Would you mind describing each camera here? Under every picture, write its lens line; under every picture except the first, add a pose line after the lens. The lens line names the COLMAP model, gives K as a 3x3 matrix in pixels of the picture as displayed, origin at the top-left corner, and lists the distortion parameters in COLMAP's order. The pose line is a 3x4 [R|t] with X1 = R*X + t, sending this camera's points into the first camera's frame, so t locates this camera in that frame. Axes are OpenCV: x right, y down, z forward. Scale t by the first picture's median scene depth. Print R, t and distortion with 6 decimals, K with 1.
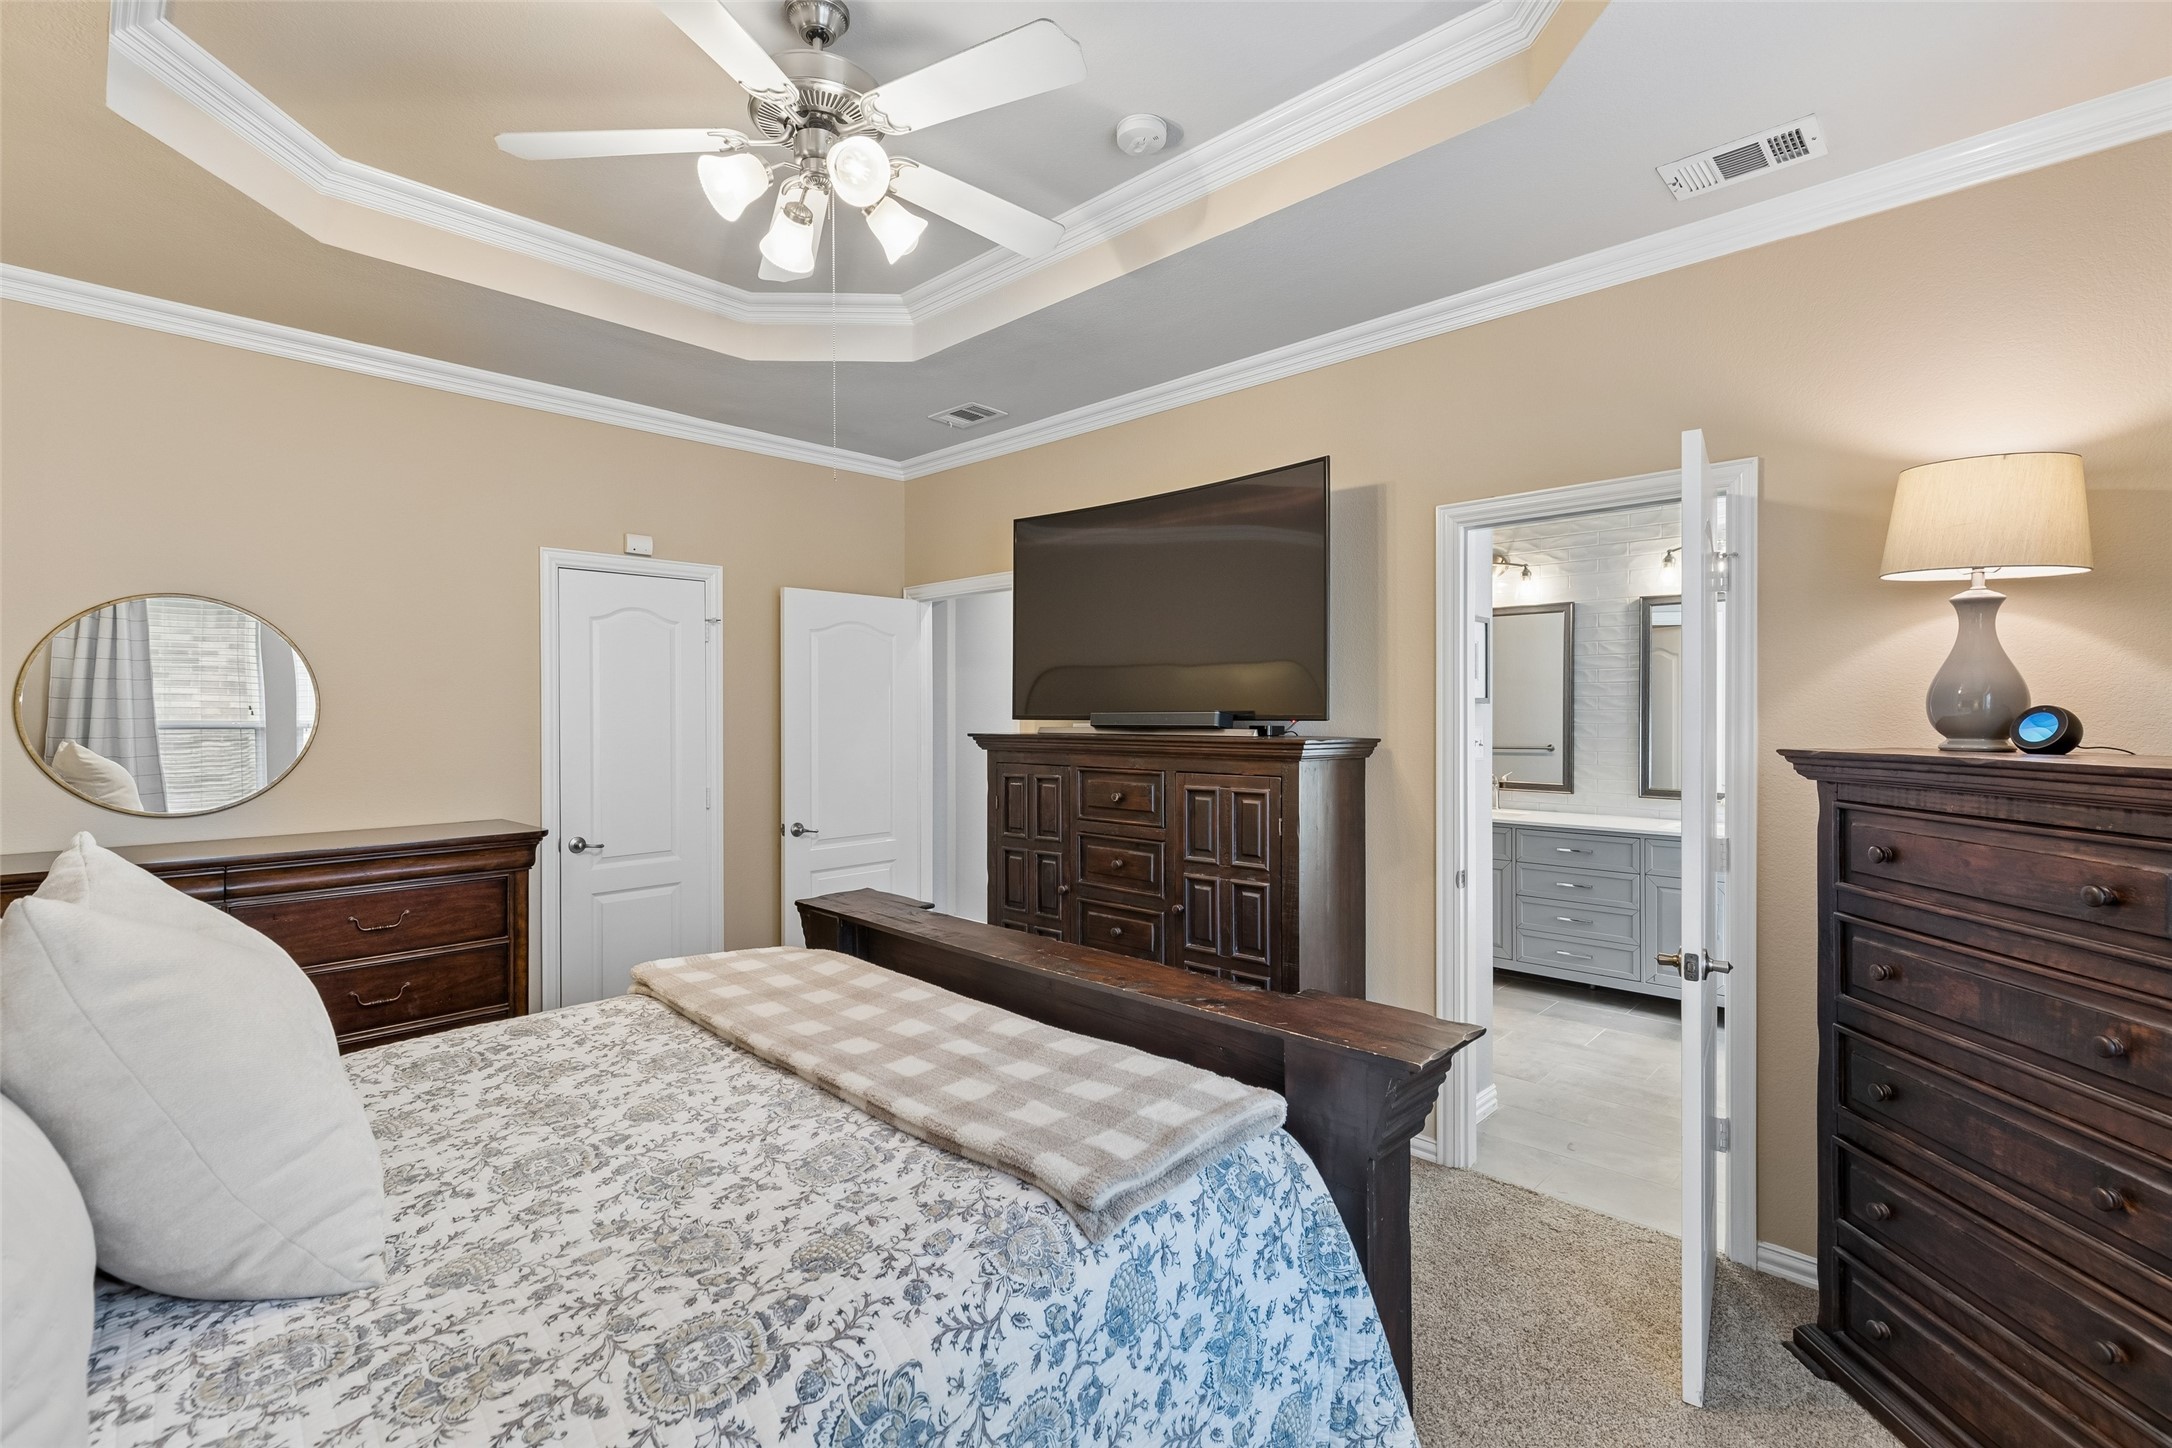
lens RADIAL K [[980.4, 0, 1078.3], [0, 980.4, 715.0], [0, 0, 1]] dist [0.010967, -0.003053]
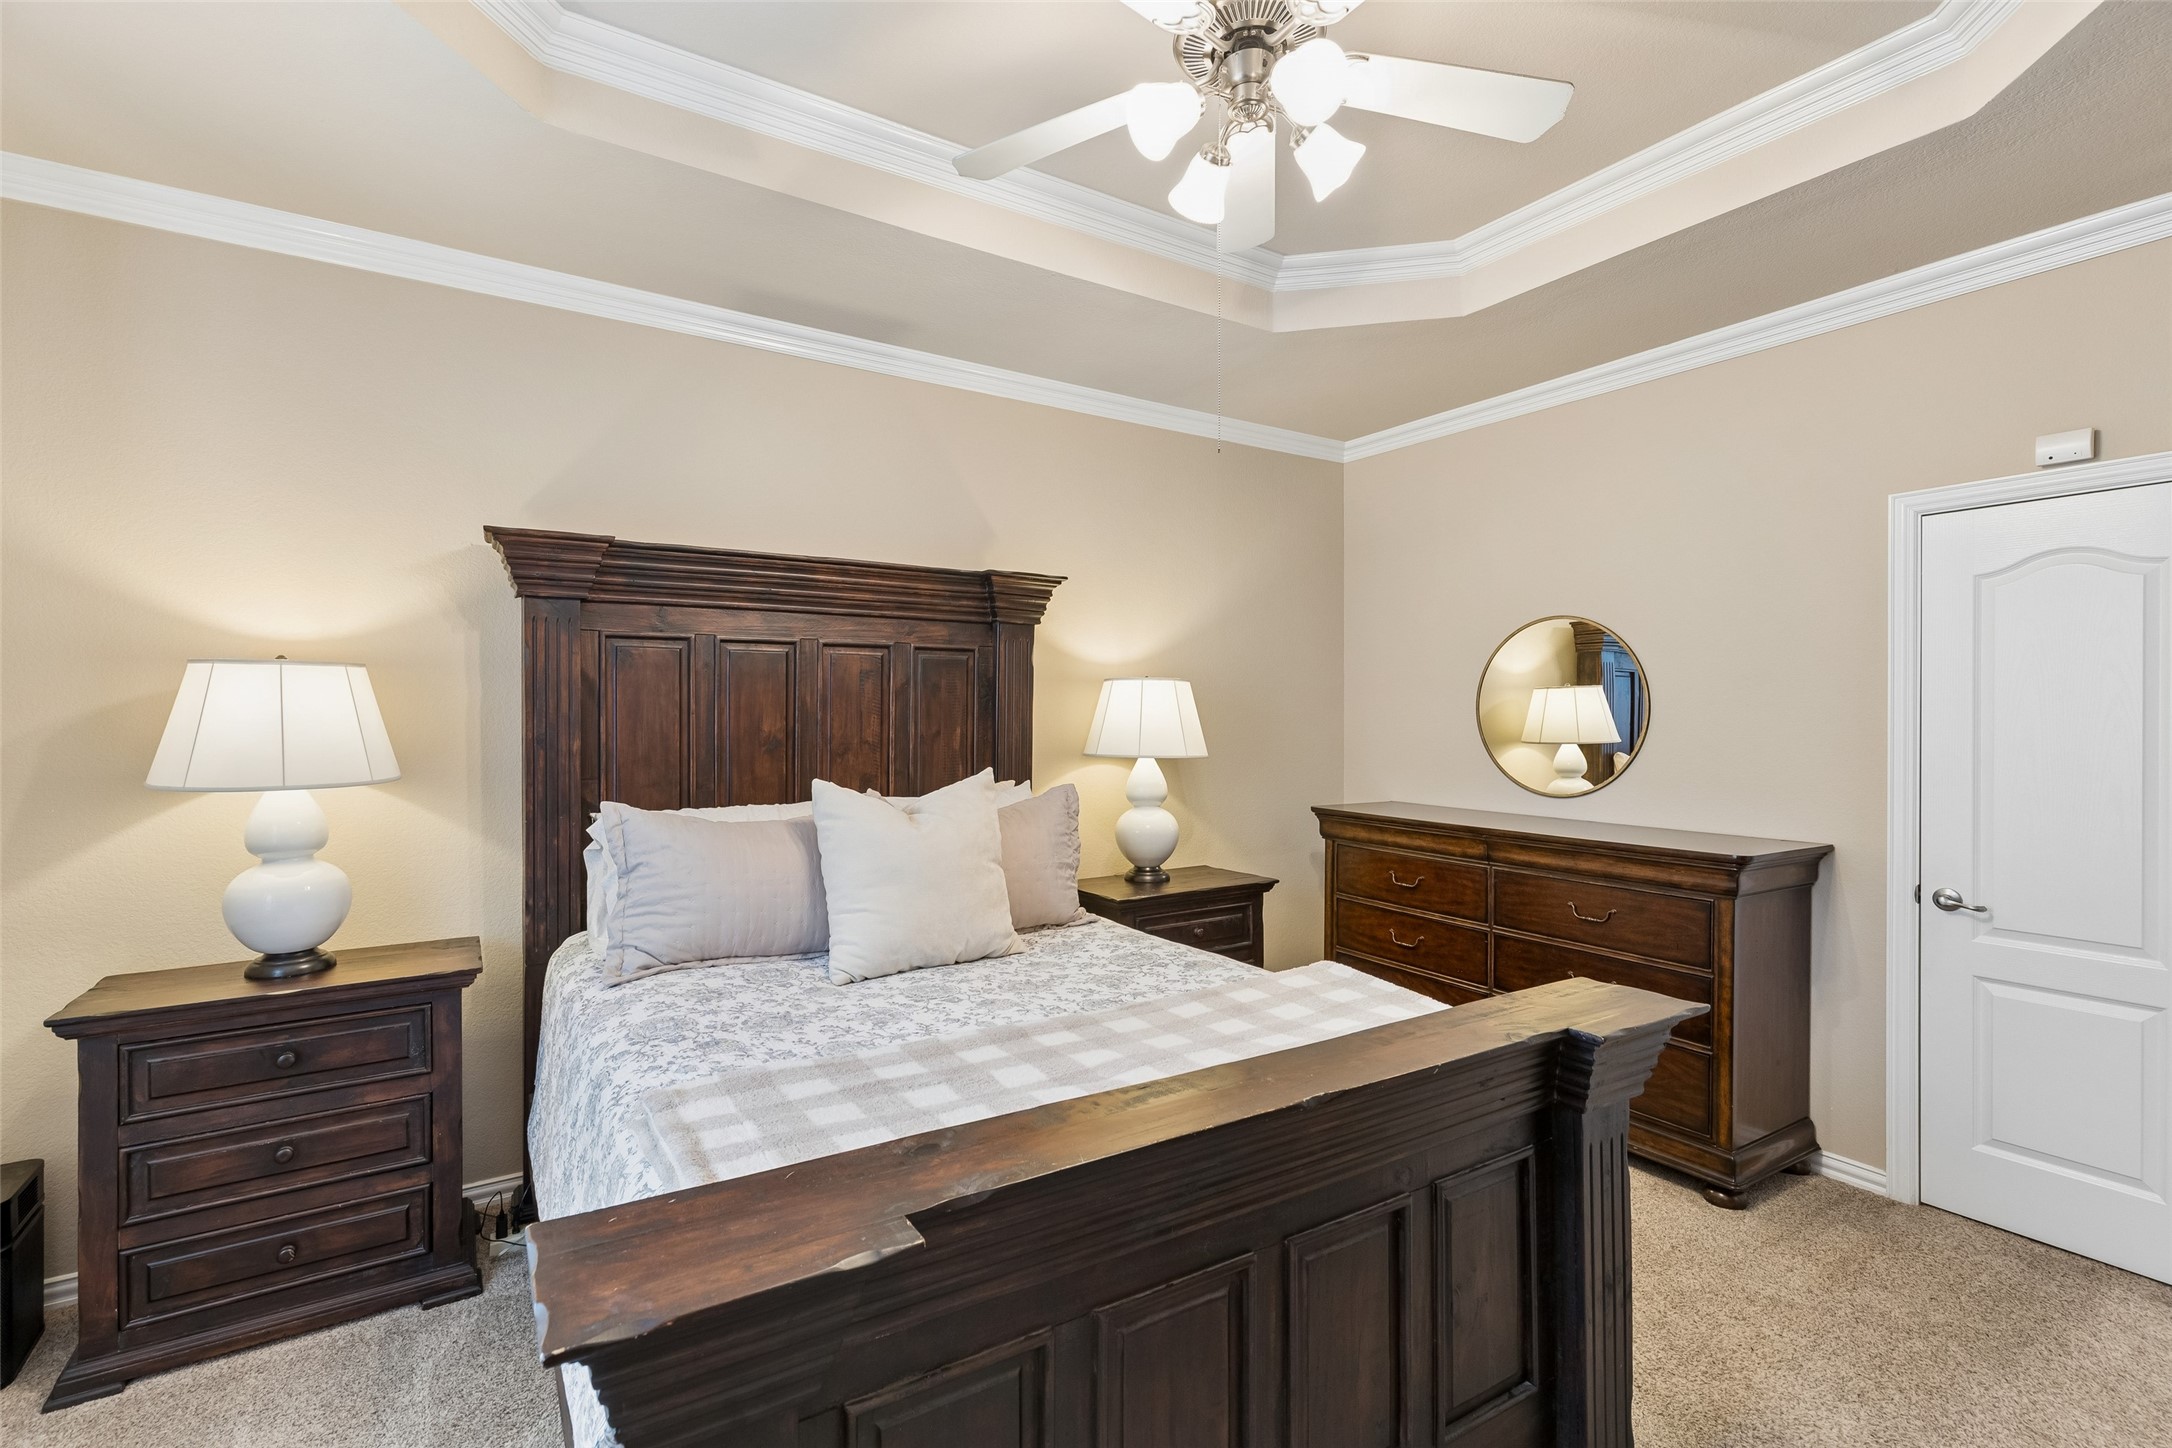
lens RADIAL K [[980.4, 0, 1073.9], [0, 980.4, 716.5], [0, 0, 1]] dist [0.010967, -0.003053]
pose [[-0.237943, 0.005483, -0.971264, 0.401148], [-0.006411, 0.999953, 0.007215, -0.002306], [0.971258, 0.007944, -0.237896, 0.667800]]
